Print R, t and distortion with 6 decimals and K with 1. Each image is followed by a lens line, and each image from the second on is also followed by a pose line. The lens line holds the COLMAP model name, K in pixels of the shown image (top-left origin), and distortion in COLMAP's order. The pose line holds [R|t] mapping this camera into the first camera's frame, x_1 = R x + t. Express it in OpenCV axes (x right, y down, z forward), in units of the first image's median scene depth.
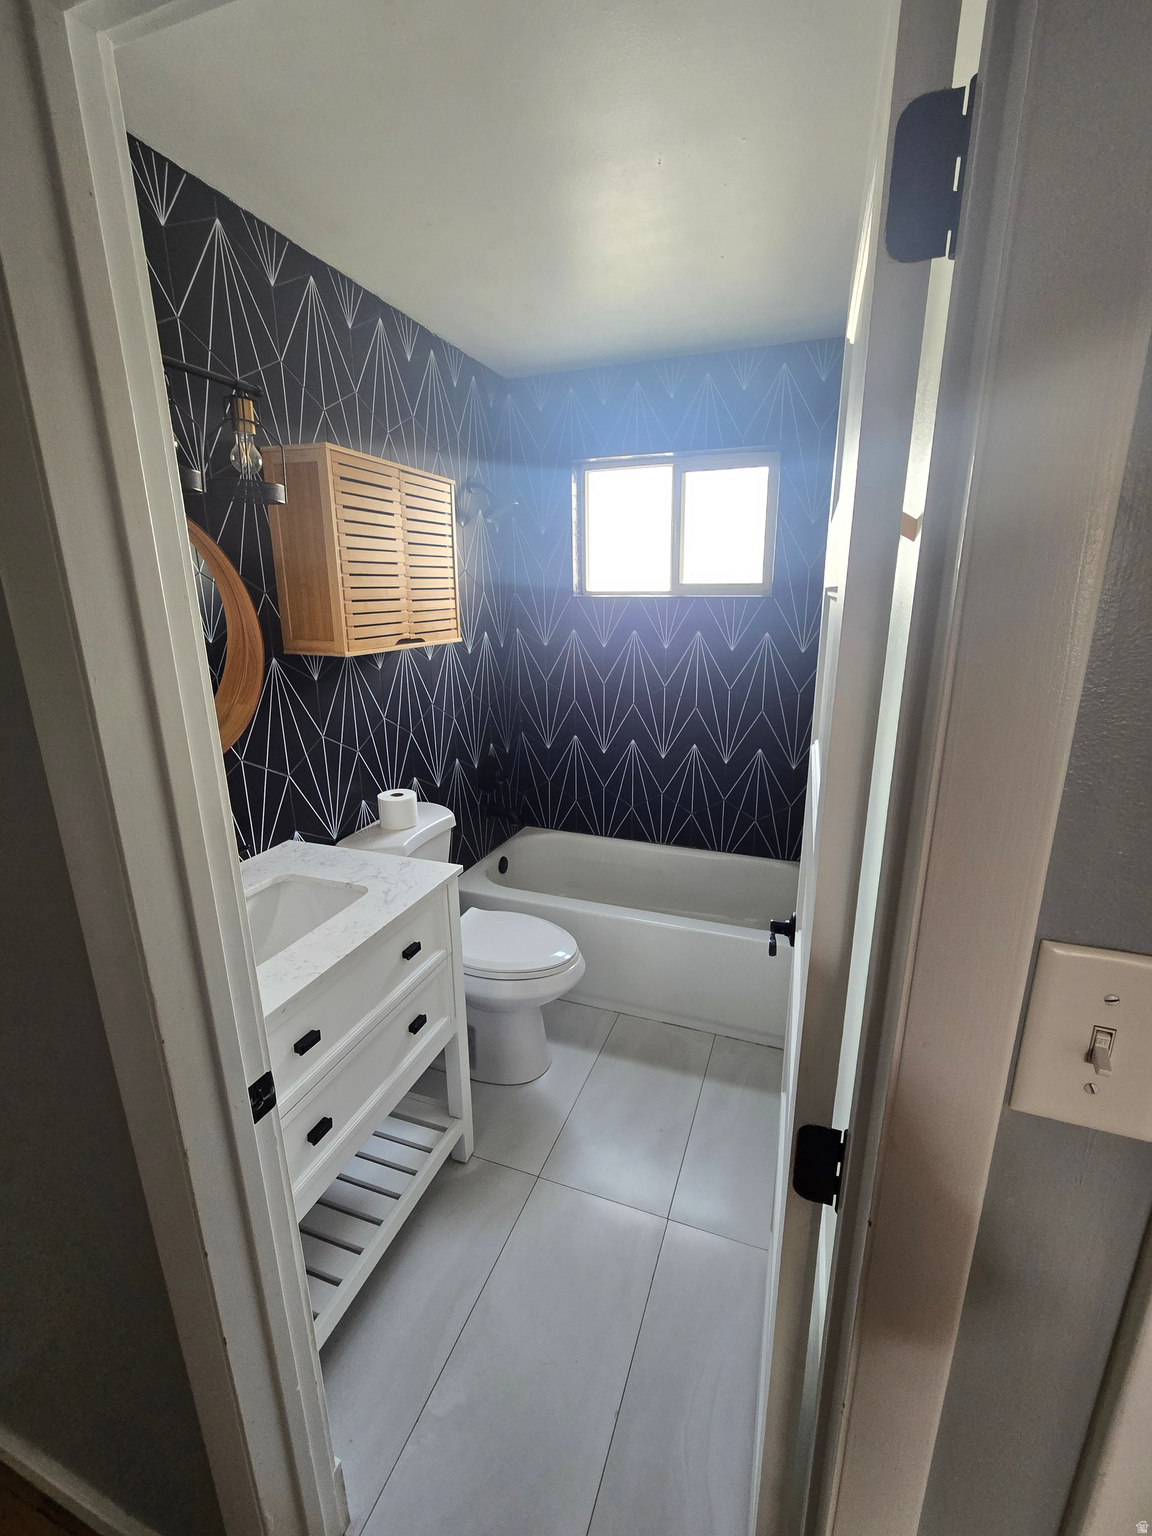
lens RADIAL K [[630.7, 0, 598.4], [0, 630.7, 753.1], [0, 0, 1]] dist [0.000719, 0.000074]
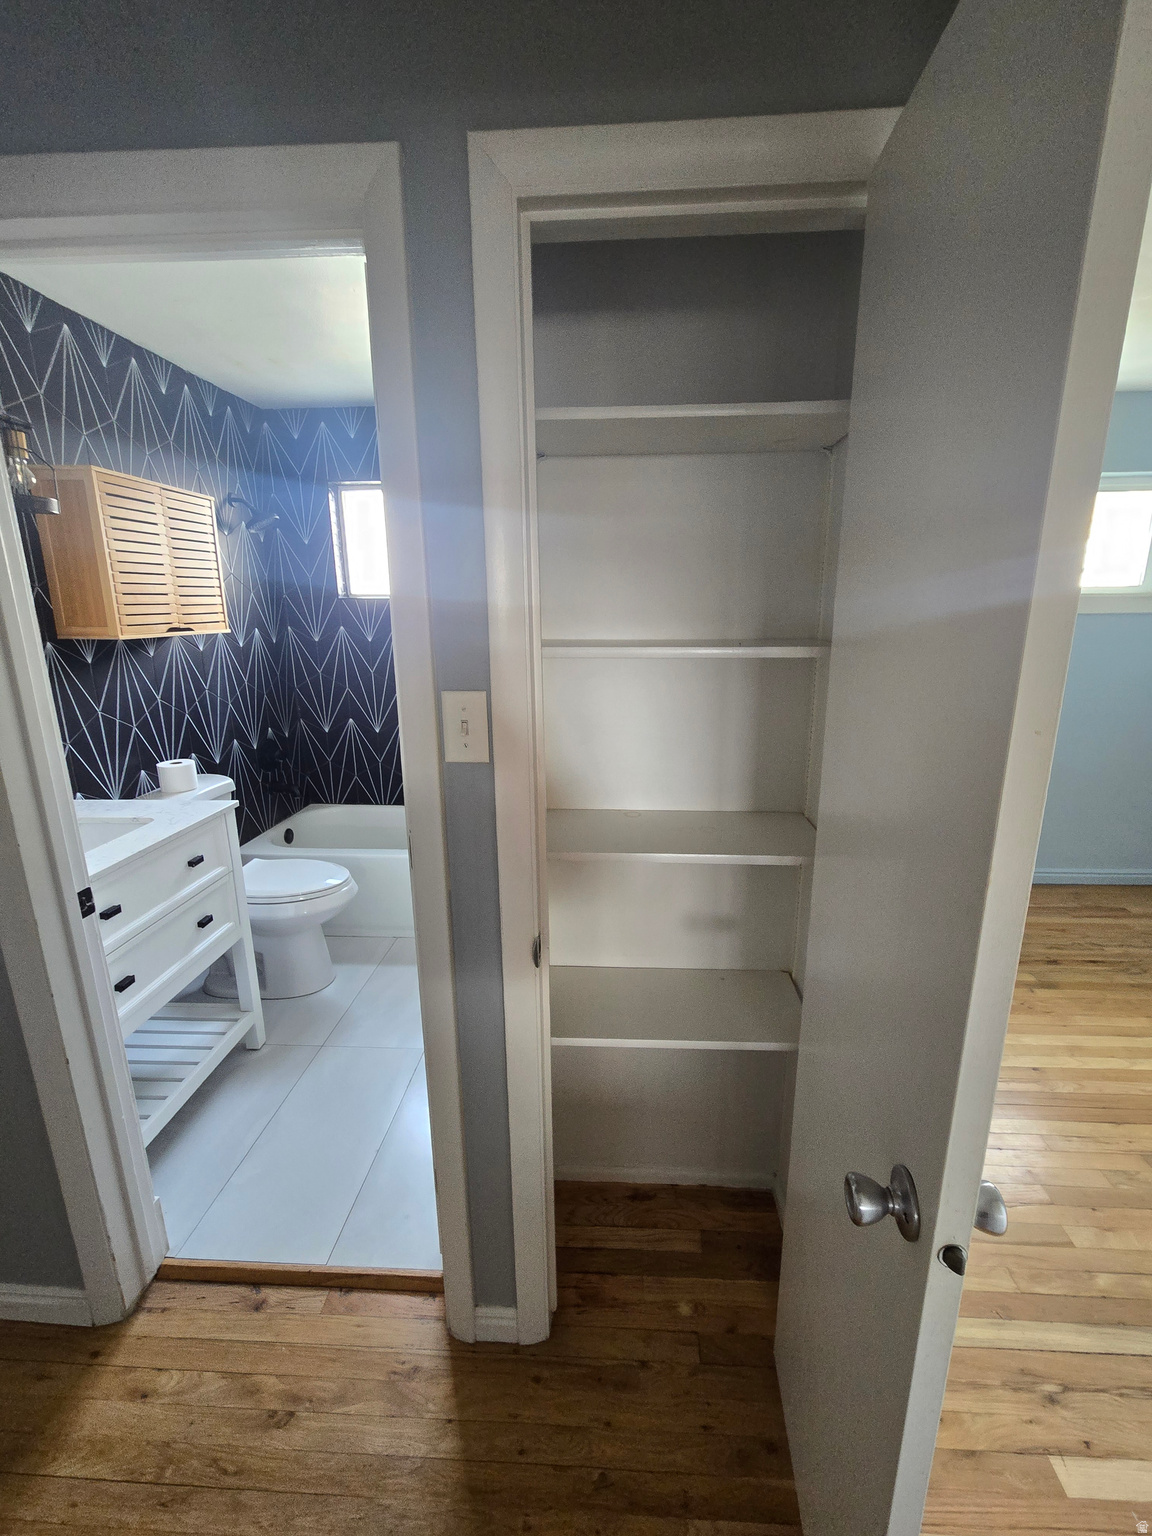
lens RADIAL K [[630.7, 0, 598.4], [0, 630.7, 753.1], [0, 0, 1]] dist [0.000719, 0.000074]
pose [[0.957866, -0.065920, 0.279549, 0.101902], [0.071859, 0.997354, -0.011037, 0.115287], [-0.278082, 0.030660, 0.960068, -0.330432]]
